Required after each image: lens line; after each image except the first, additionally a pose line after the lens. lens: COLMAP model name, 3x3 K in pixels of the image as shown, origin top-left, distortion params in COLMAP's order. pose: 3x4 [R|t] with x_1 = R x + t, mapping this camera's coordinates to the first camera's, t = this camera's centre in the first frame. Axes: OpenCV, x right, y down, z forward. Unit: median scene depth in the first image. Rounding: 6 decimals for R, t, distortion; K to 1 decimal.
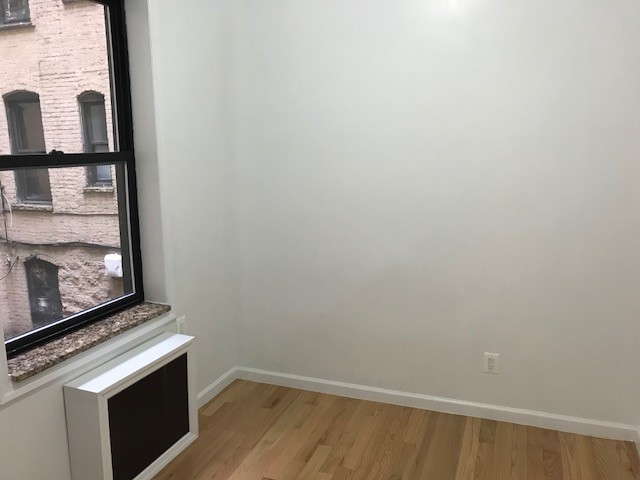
lens RADIAL K [[522.8, 0, 321.2], [0, 522.8, 240.6], [0, 0, 1]] dist [-0.001113, -0.004009]
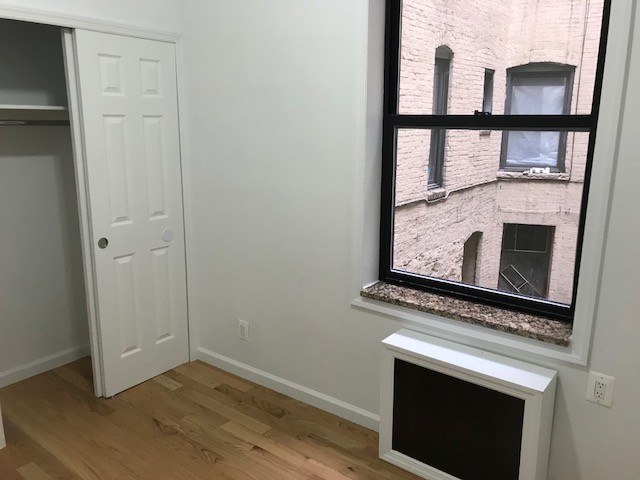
lens RADIAL K [[522.8, 0, 321.7], [0, 522.8, 237.7], [0, 0, 1]] dist [-0.001113, -0.004009]
pose [[-0.291708, 0.244488, -0.924733, 0.474641], [-0.158885, 0.940965, 0.298900, -0.183217], [0.943219, 0.234118, -0.235642, 0.949402]]
